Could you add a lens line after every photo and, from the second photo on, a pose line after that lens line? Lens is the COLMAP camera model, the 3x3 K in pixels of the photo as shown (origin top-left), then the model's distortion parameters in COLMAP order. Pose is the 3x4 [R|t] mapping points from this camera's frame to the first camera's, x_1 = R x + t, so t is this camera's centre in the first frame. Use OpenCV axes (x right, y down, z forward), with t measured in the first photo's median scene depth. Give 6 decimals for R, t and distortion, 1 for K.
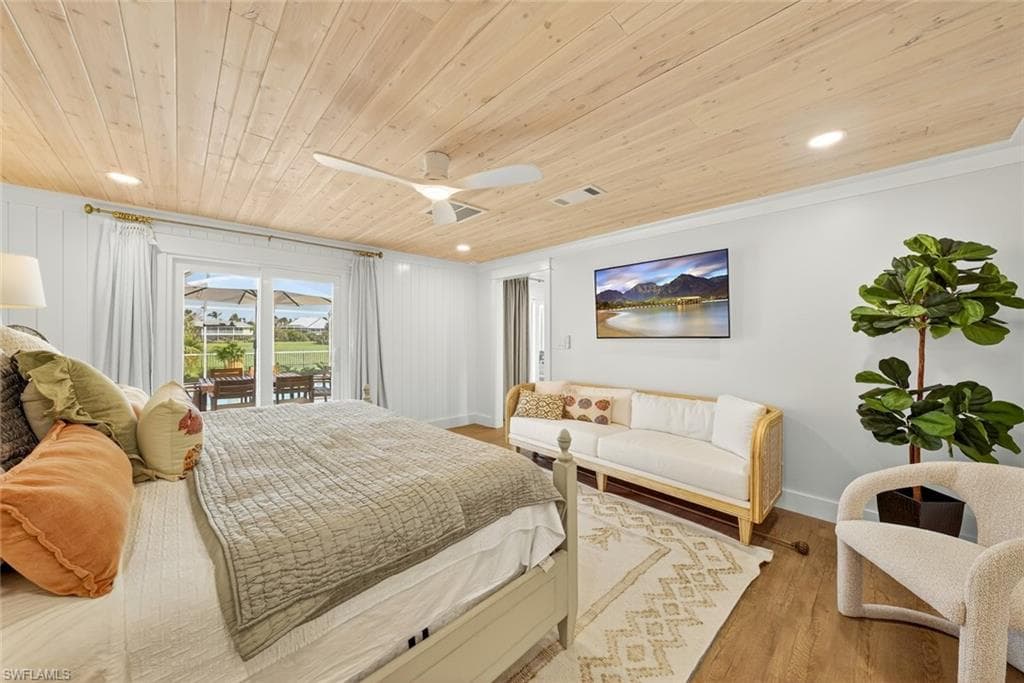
lens RADIAL K [[347.8, 0, 508.0], [0, 347.8, 336.4], [0, 0, 1]] dist [-0.010849, 0.000474]
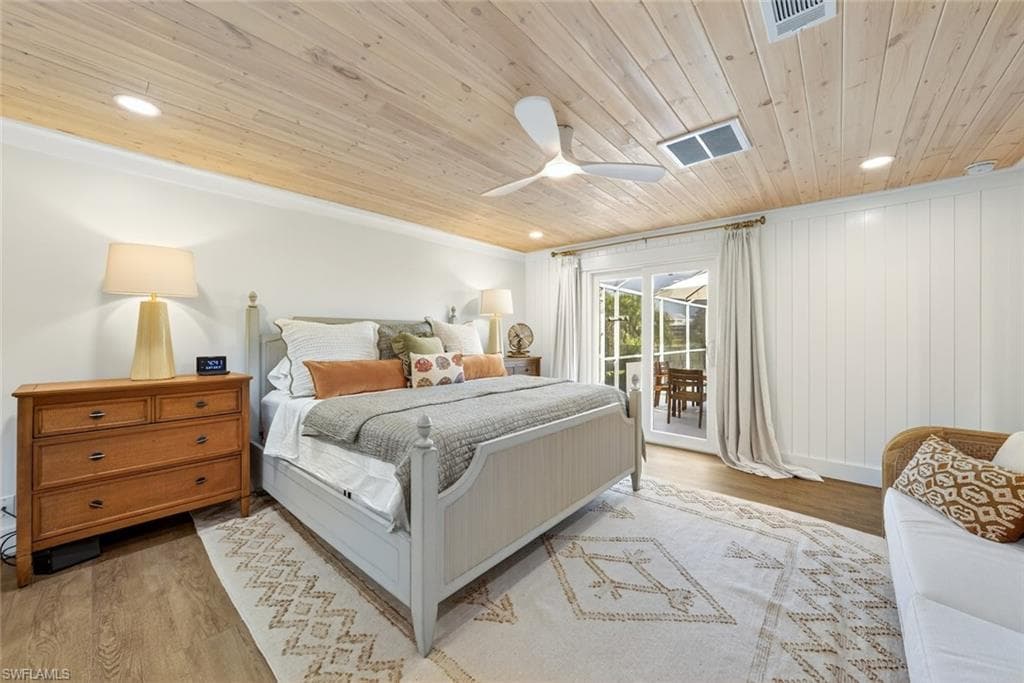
lens RADIAL K [[389.6, 0, 519.1], [0, 389.6, 336.0], [0, 0, 1]] dist [-0.014604, 0.001351]
pose [[0.130190, -0.001615, -0.991488, 0.487277], [0.002411, 0.999996, -0.001312, 0.021645], [0.991486, -0.002220, 0.130194, 0.446925]]
